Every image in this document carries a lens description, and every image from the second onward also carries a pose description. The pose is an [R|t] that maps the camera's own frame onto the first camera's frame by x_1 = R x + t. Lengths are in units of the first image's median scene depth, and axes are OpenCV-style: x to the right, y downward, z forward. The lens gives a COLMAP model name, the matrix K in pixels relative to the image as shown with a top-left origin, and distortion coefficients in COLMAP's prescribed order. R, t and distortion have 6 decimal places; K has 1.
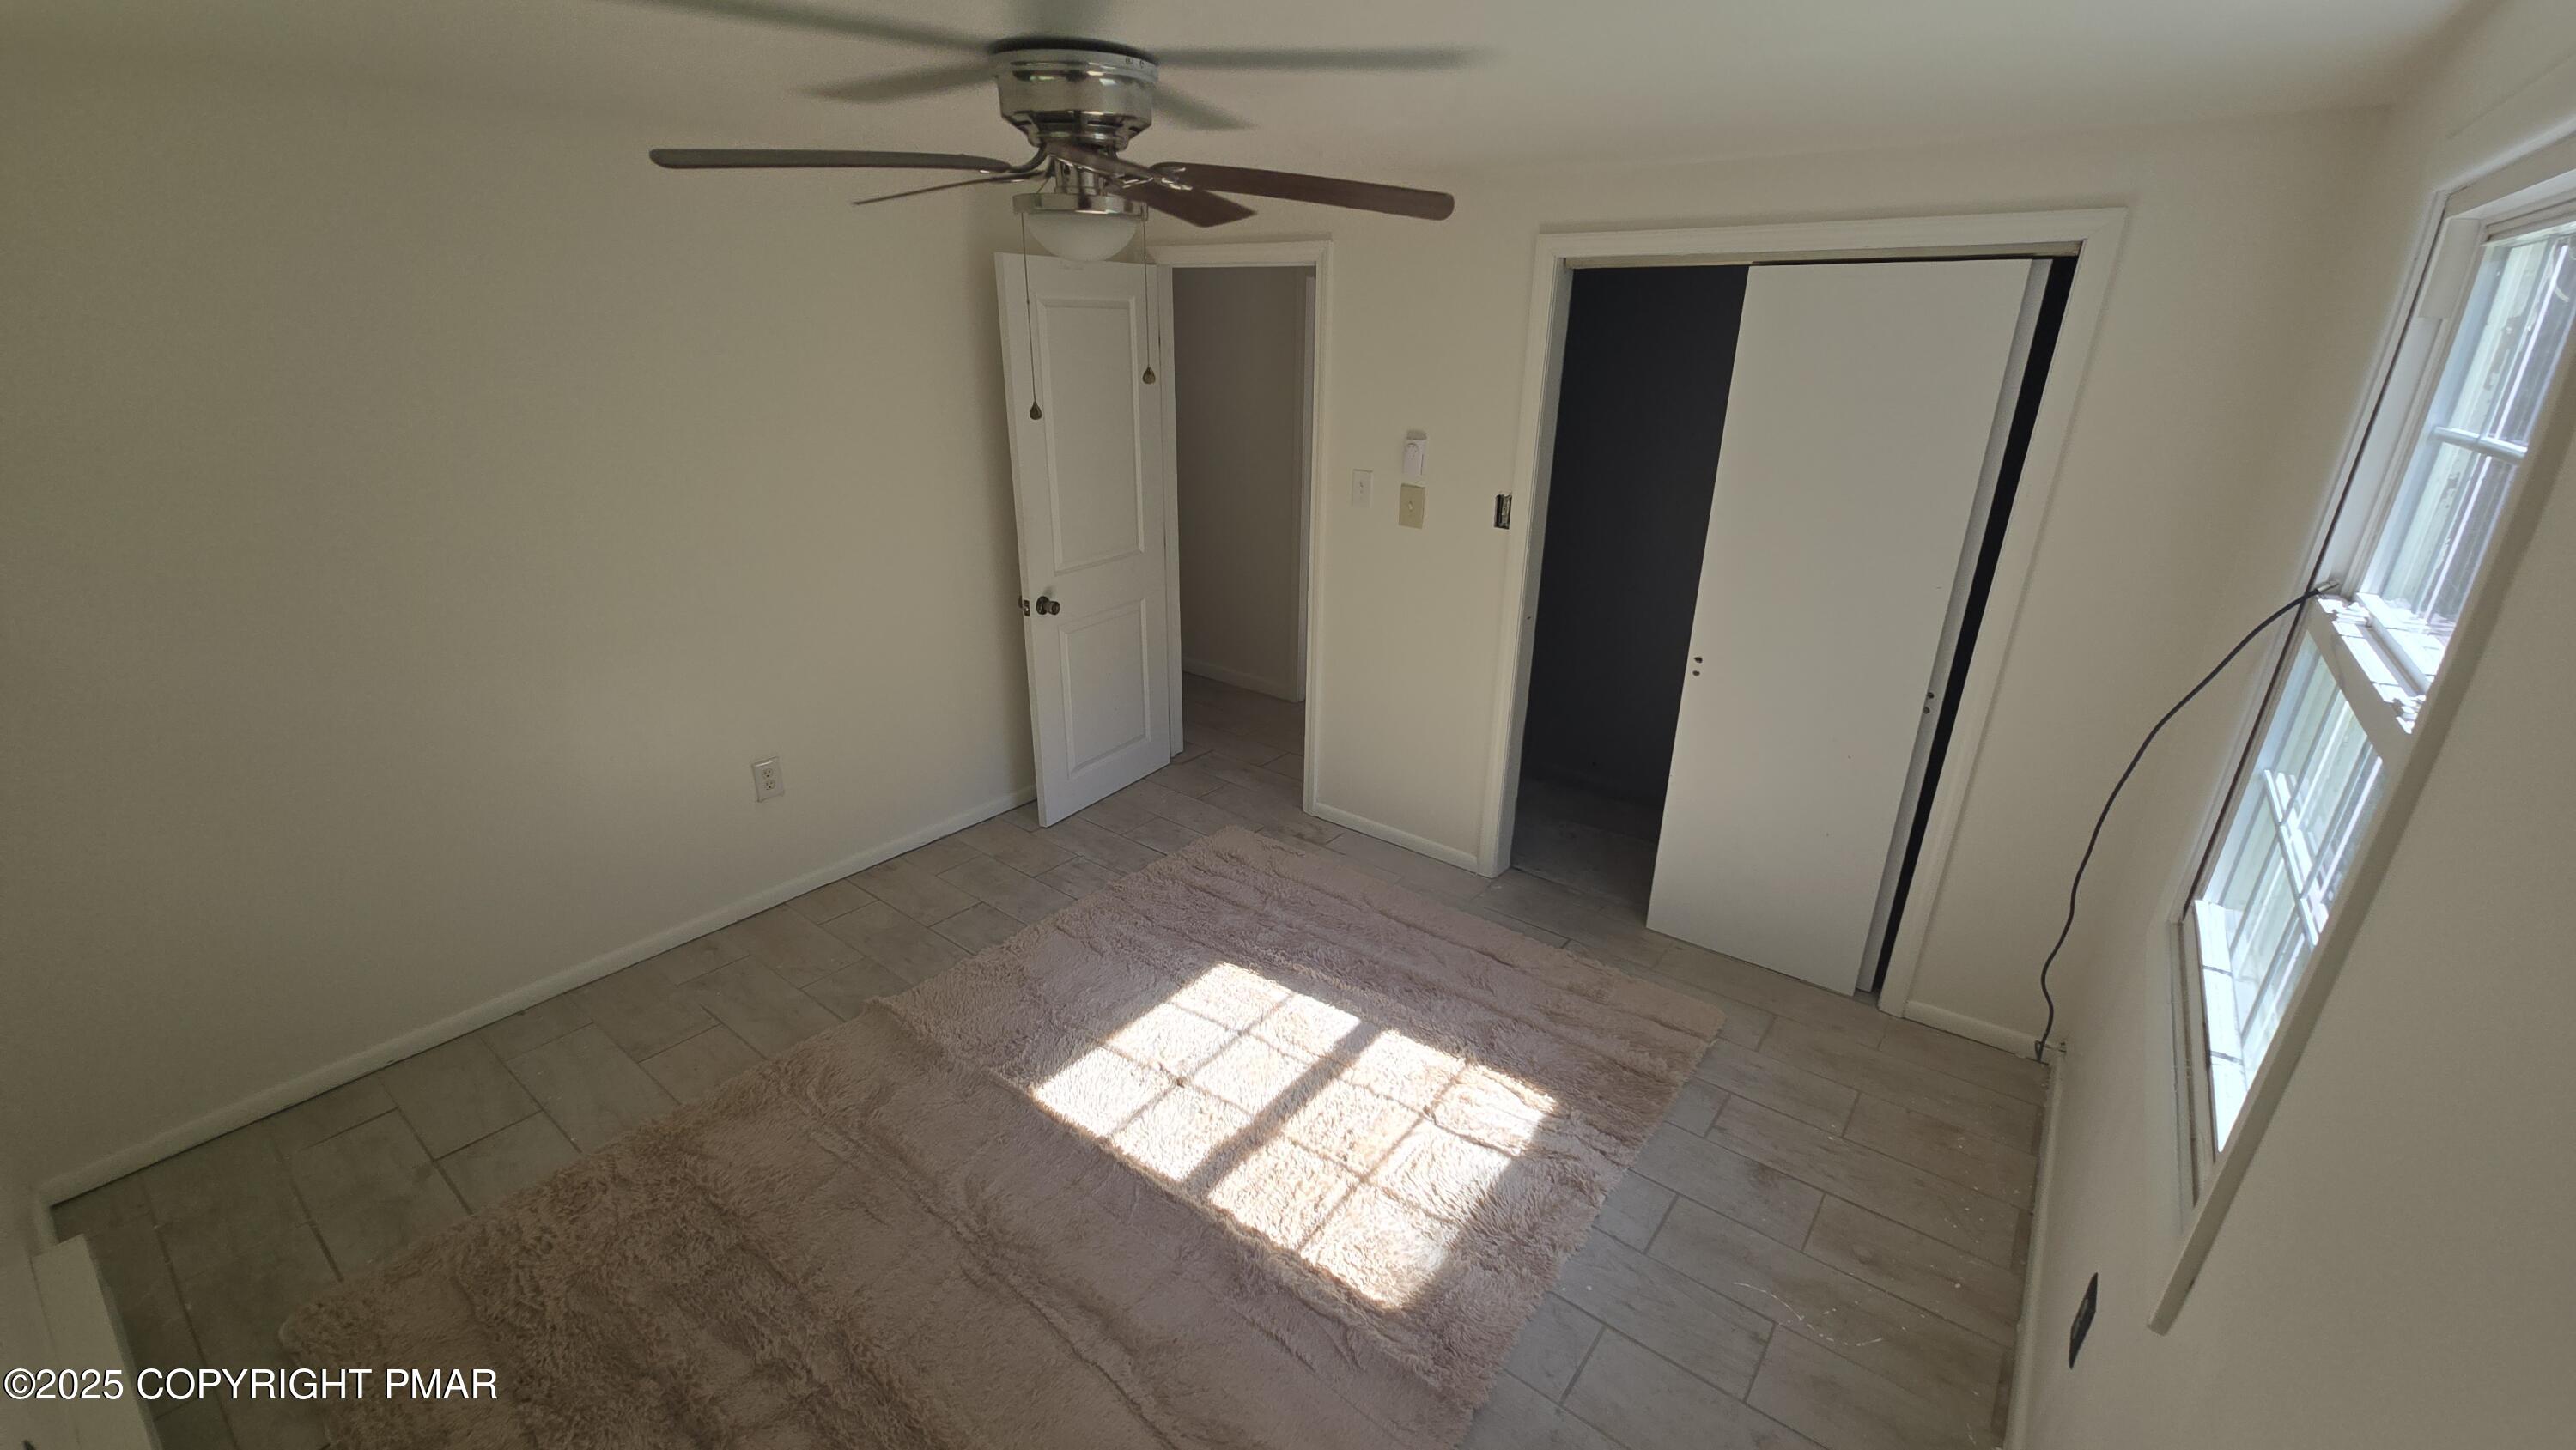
lens RADIAL K [[1051.3, 0, 1291.4], [0, 1051.3, 734.6], [0, 0, 1]] dist [0.002957, -0.007007]
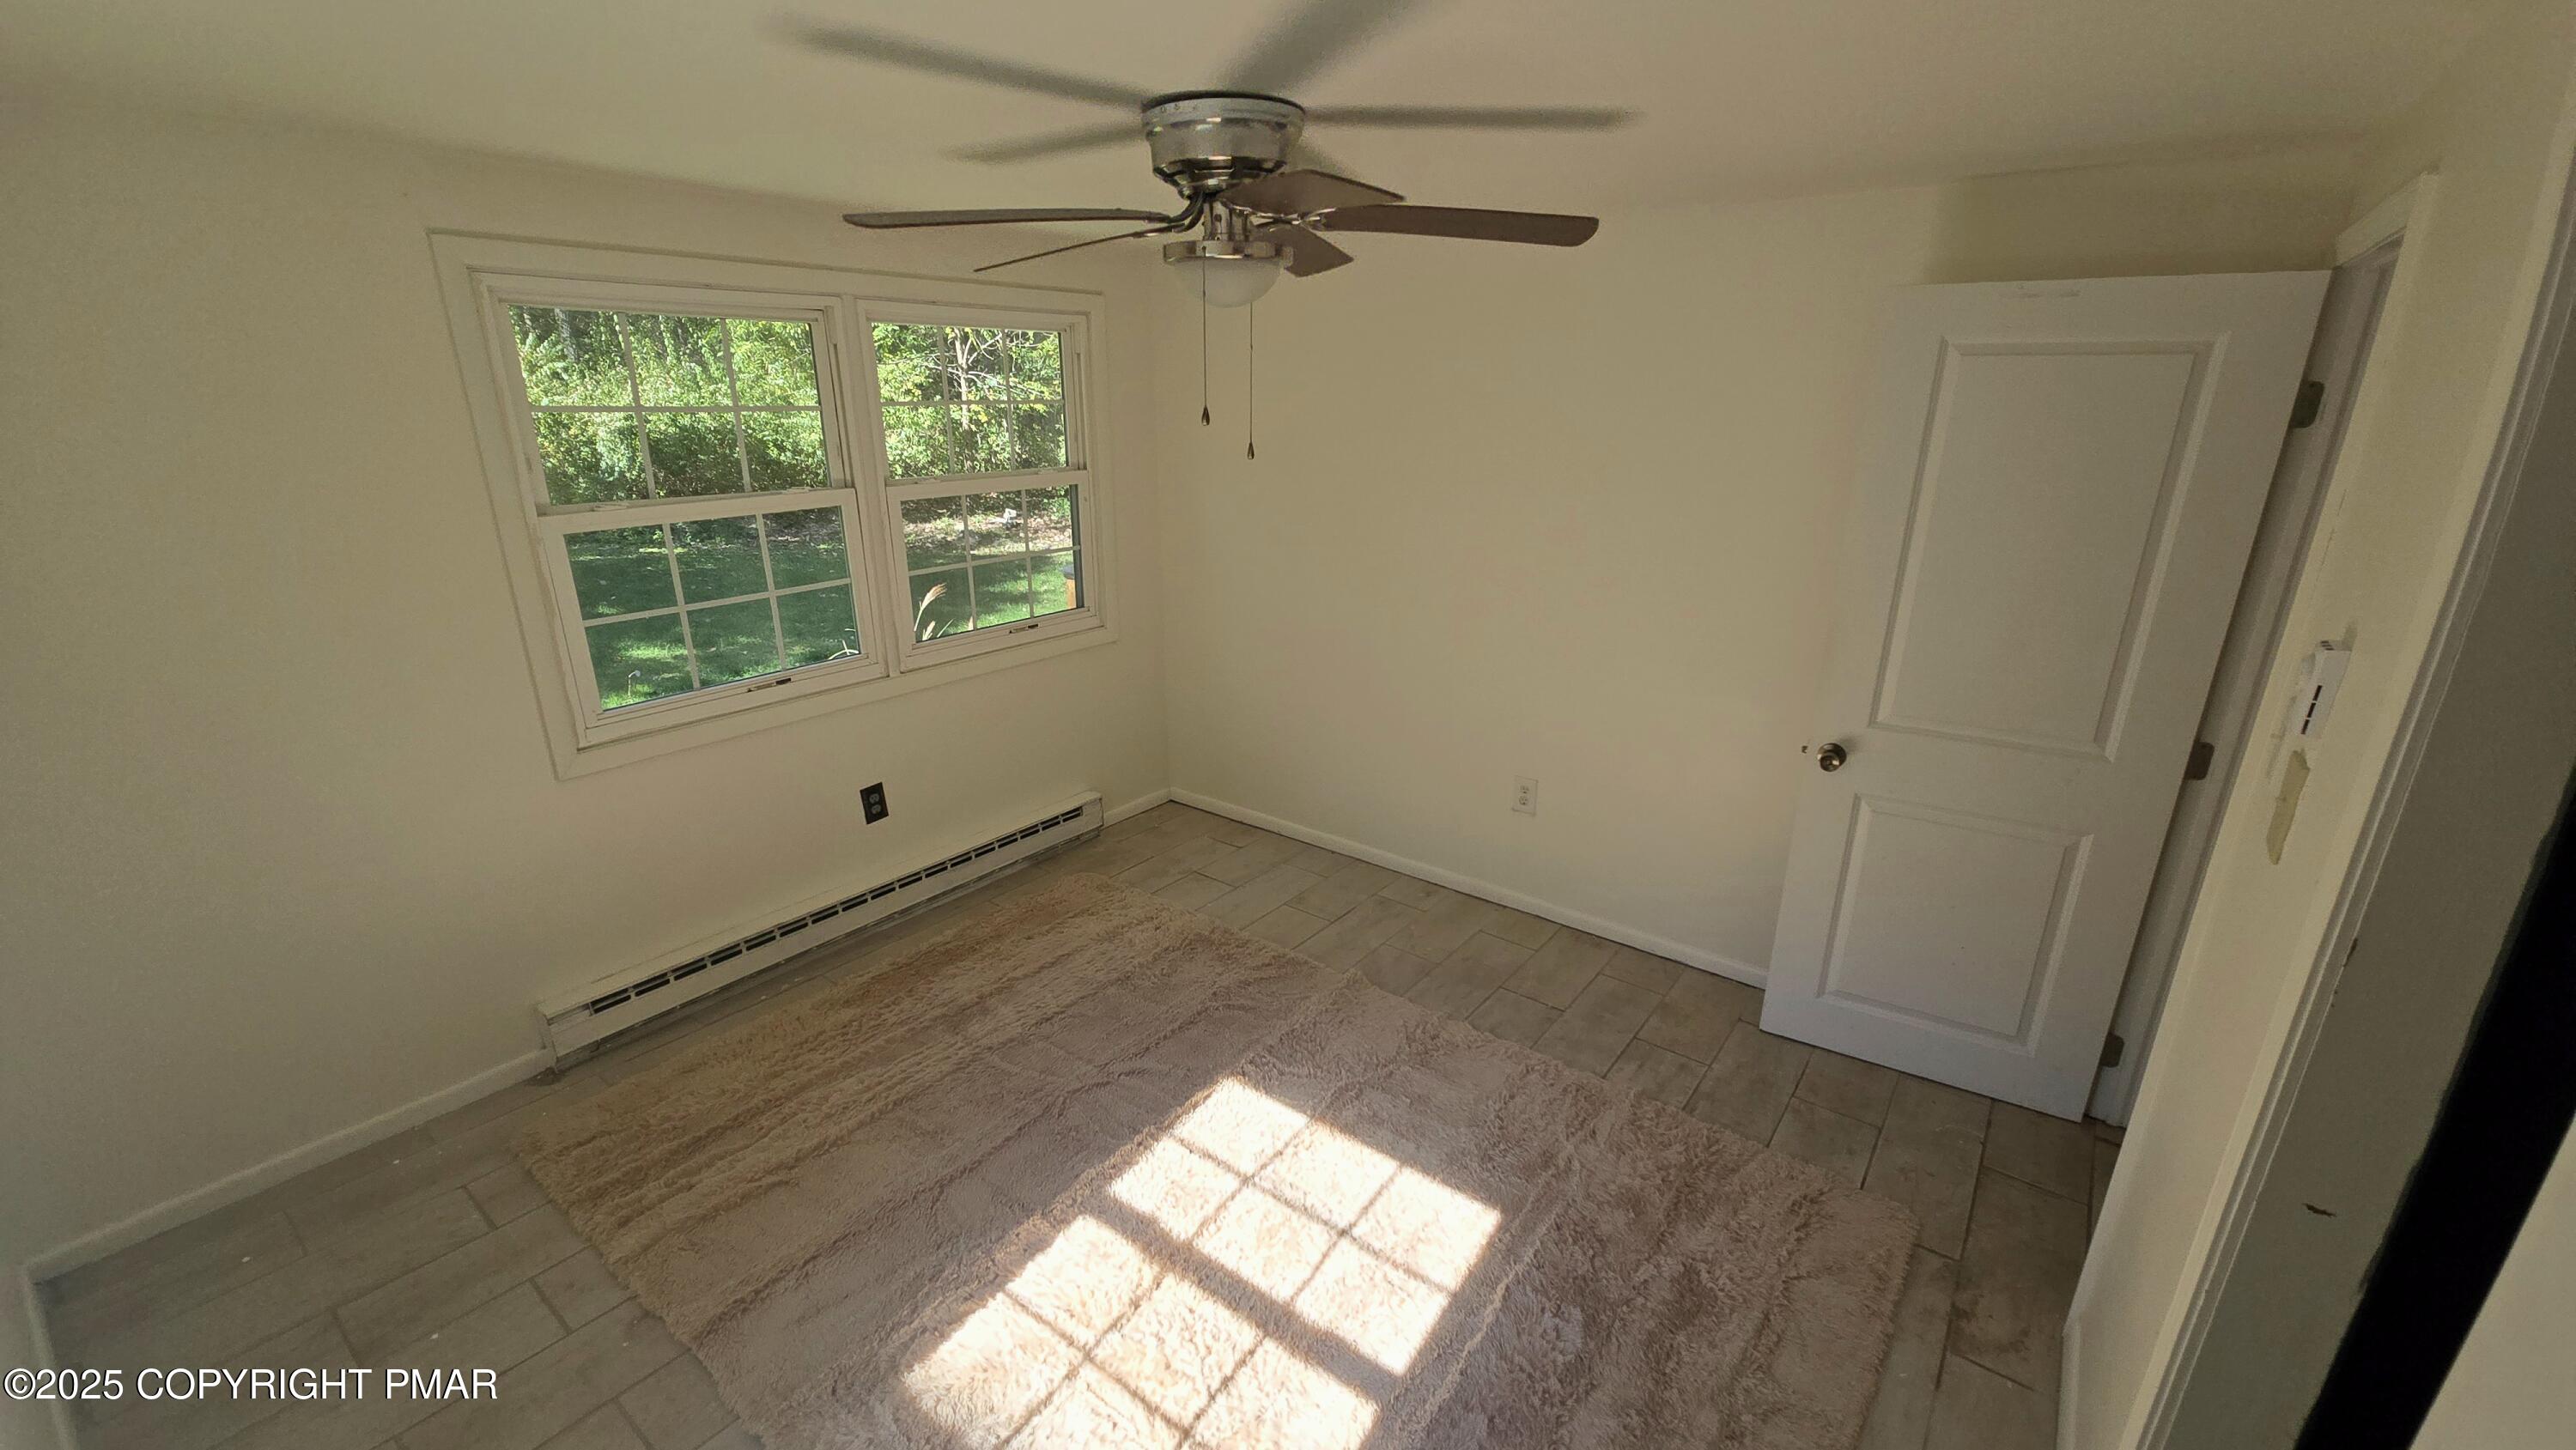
lens RADIAL K [[1051.3, 0, 1291.4], [0, 1051.3, 734.6], [0, 0, 1]] dist [0.002957, -0.007007]
pose [[0.010513, 0.301870, -0.953291, 0.600999], [-0.379616, 0.883177, 0.275481, -0.256433], [0.925085, 0.358988, 0.123879, 0.728213]]
